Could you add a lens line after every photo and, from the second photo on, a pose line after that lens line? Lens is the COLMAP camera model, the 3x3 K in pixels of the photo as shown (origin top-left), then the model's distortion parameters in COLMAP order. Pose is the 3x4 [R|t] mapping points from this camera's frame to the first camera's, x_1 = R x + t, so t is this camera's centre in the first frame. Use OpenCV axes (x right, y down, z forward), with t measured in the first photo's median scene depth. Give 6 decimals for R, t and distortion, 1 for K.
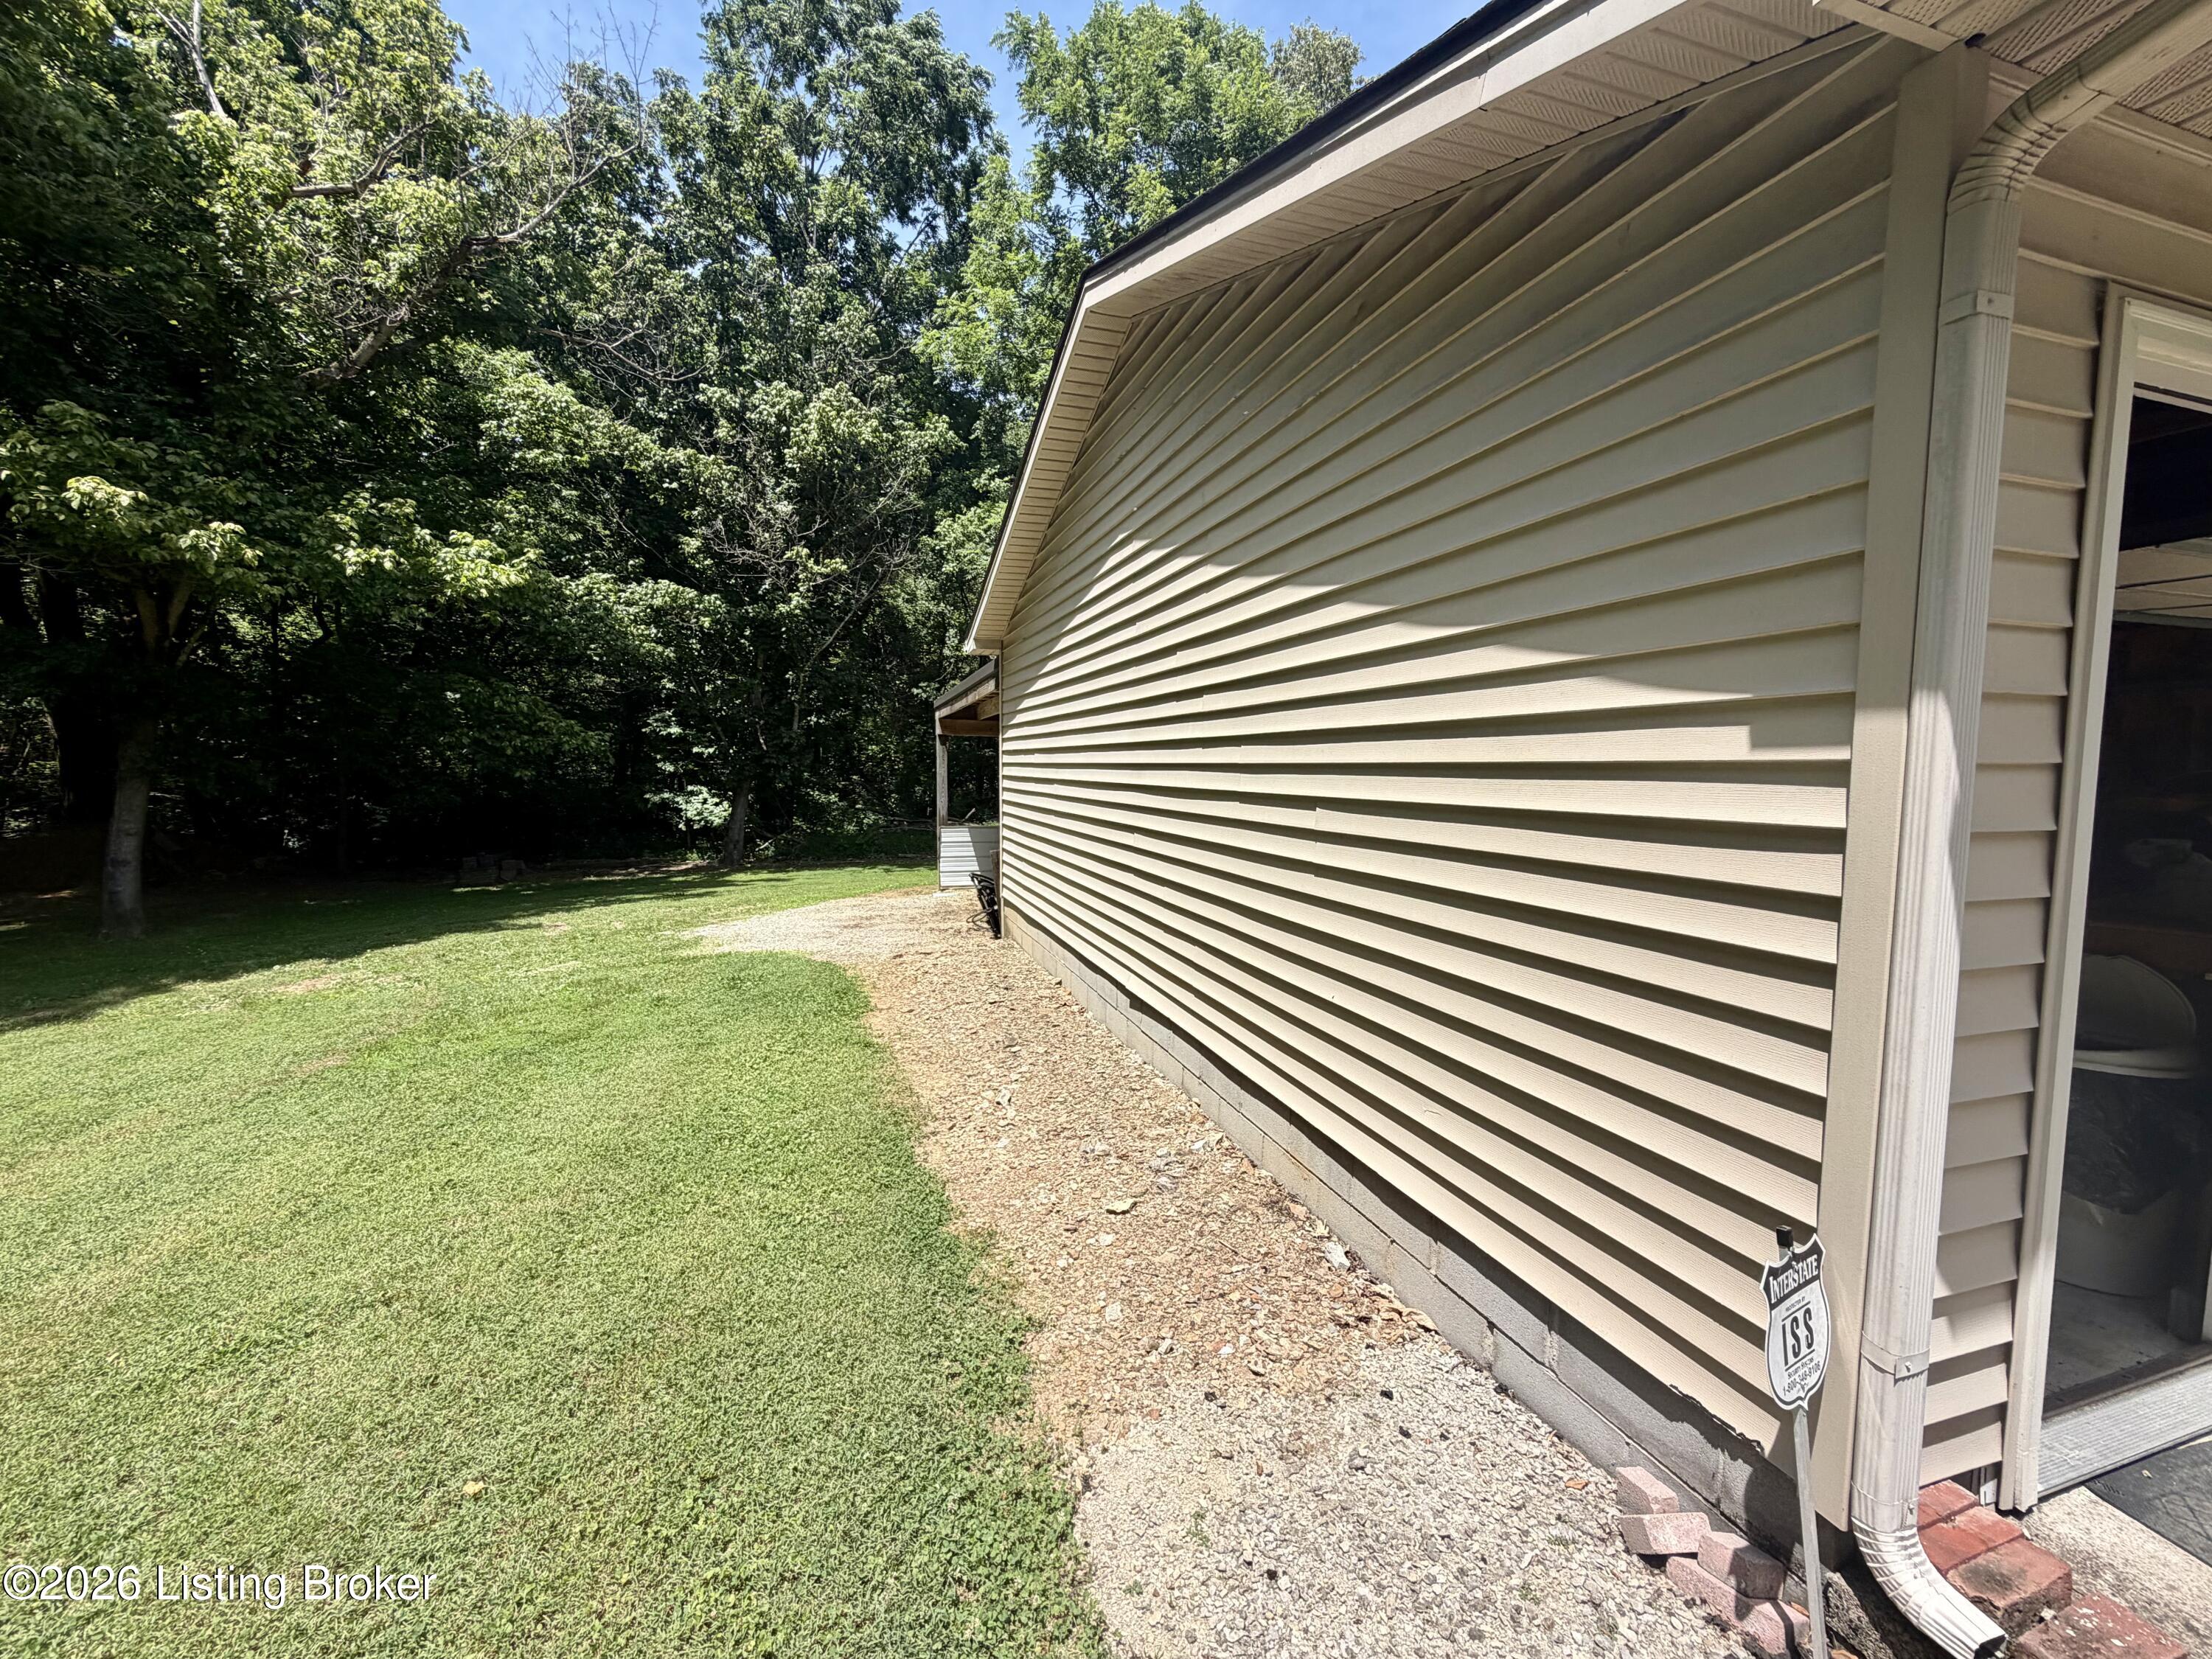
lens RADIAL K [[886.9, 0, 1104.8], [0, 886.9, 830.2], [0, 0, 1]] dist [-0.000124, -0.000001]
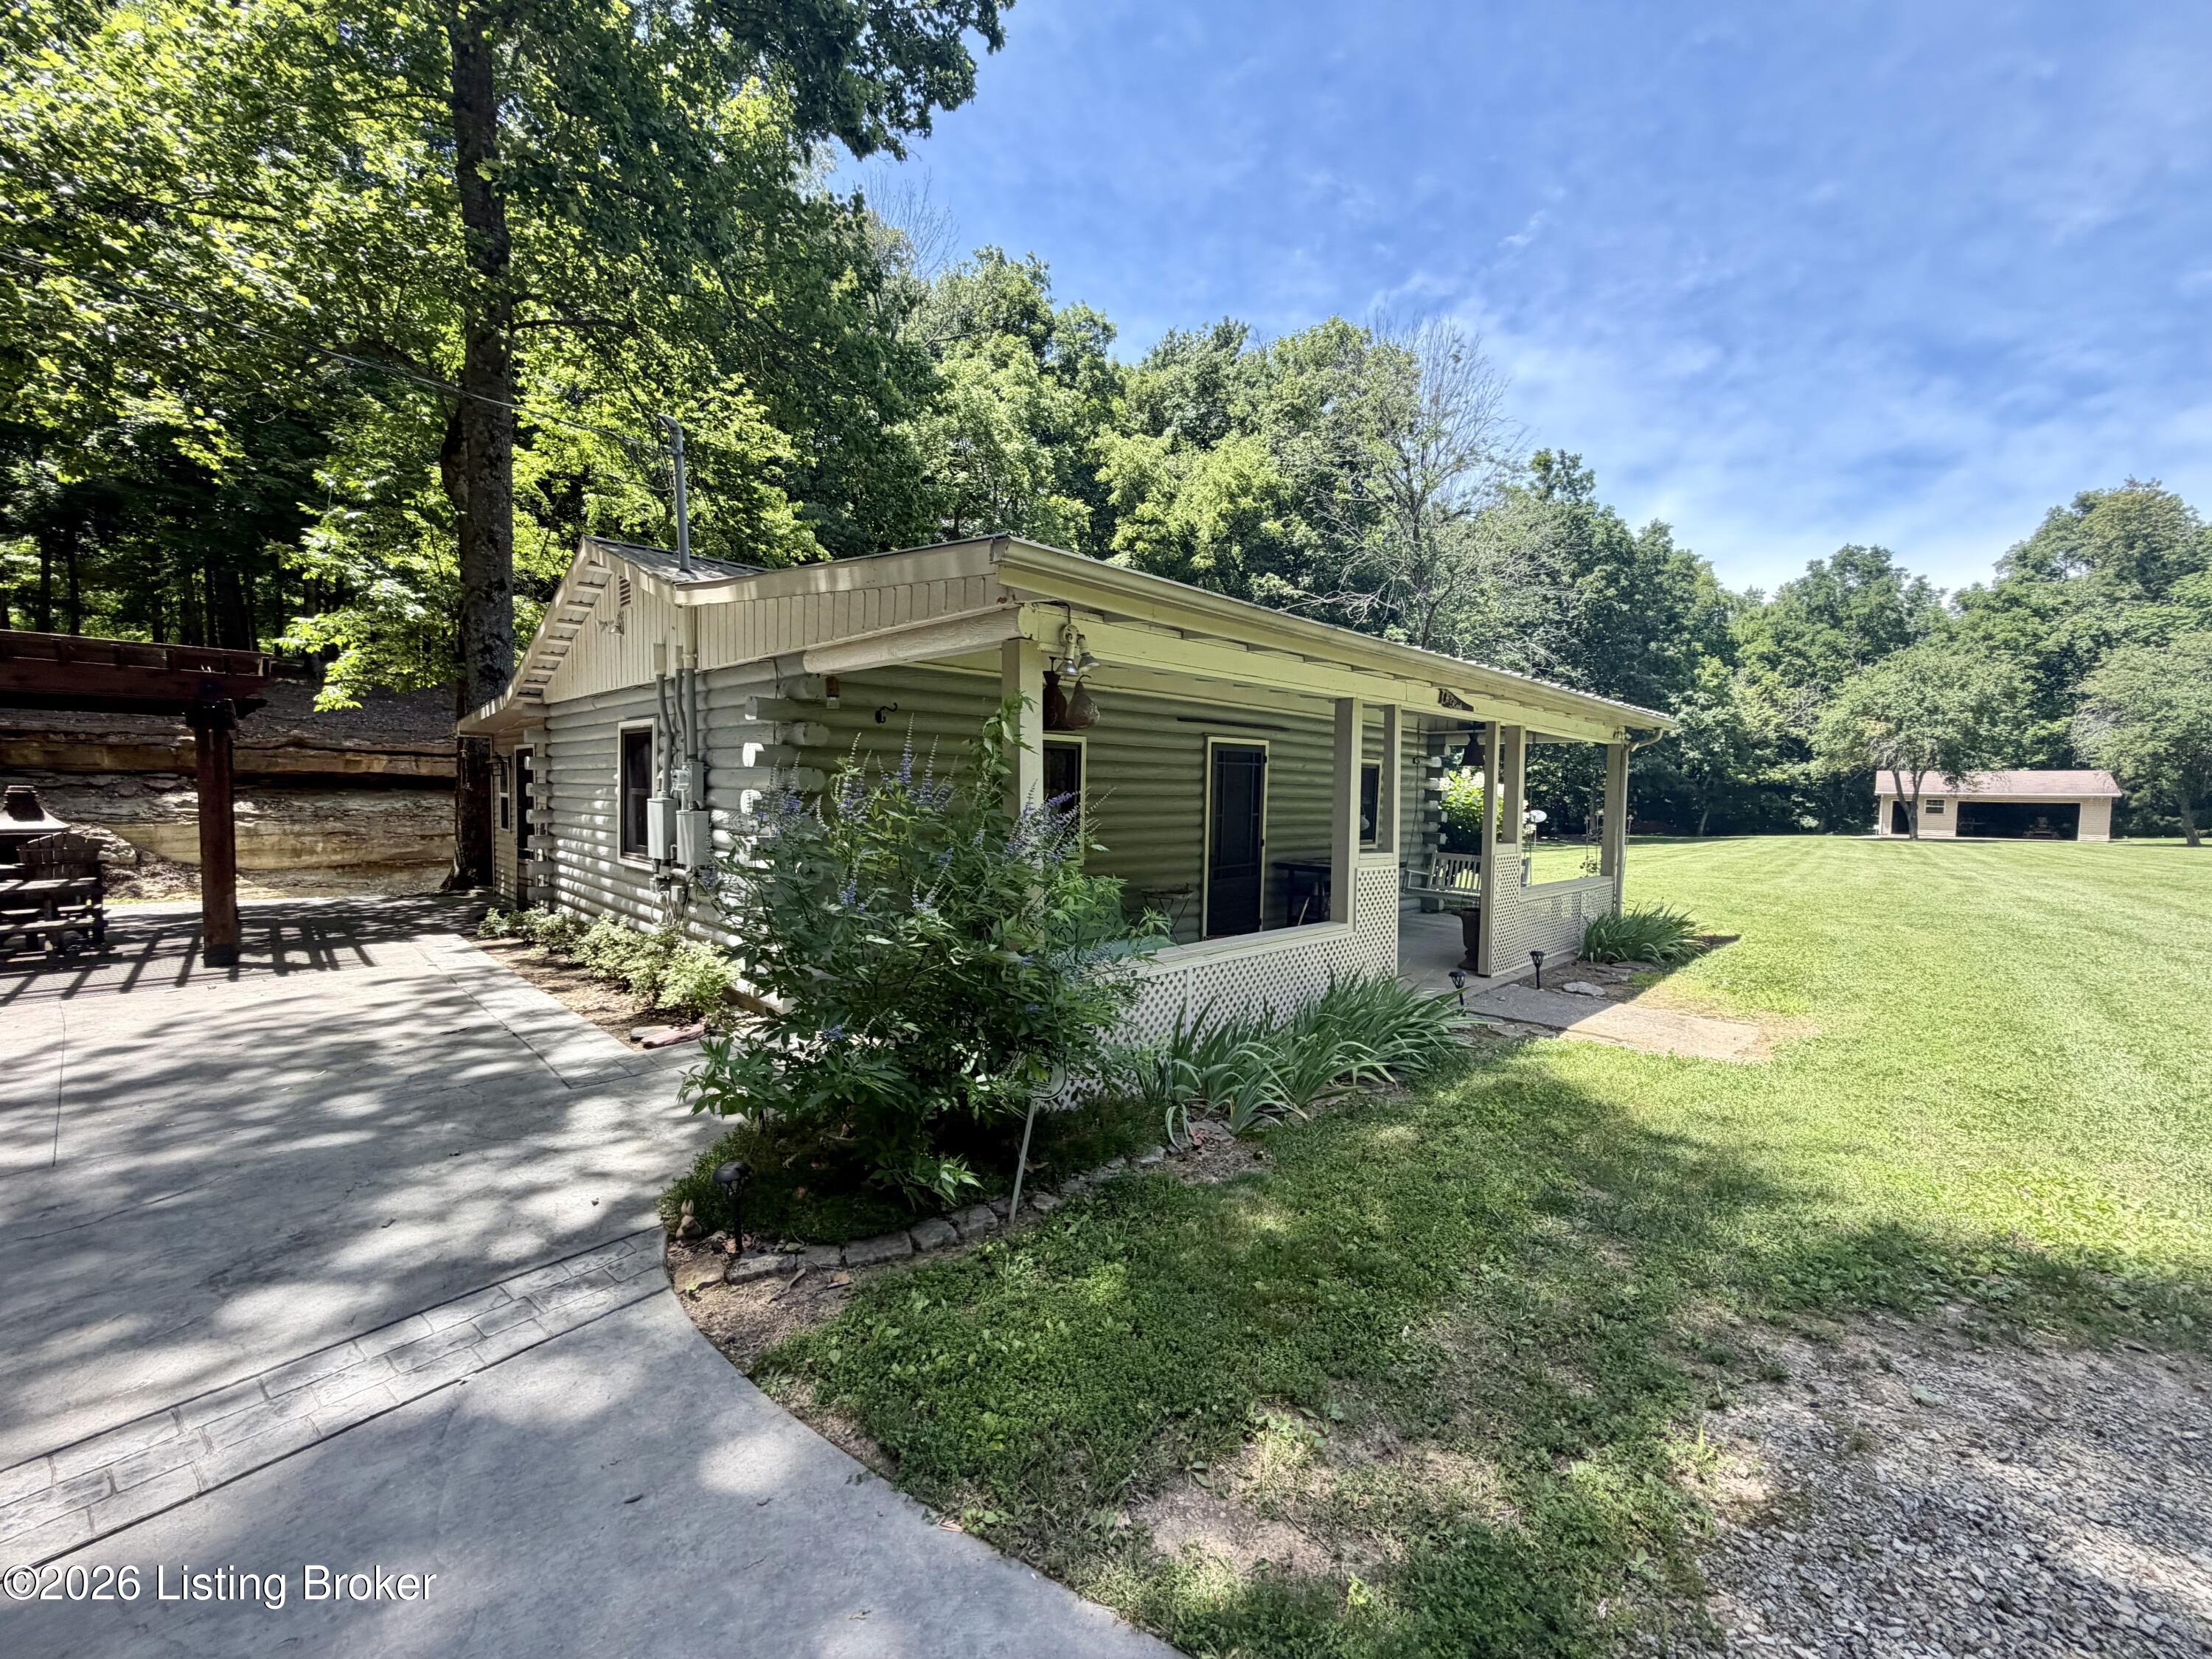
lens RADIAL K [[886.9, 0, 1105.4], [0, 886.9, 825.9], [0, 0, 1]] dist [-0.000124, -0.000001]
pose [[0.464793, 0.035857, -0.884693, 1.342402], [-0.078725, 0.996896, -0.000956, 0.209751], [0.881912, 0.070091, 0.466173, -3.053123]]
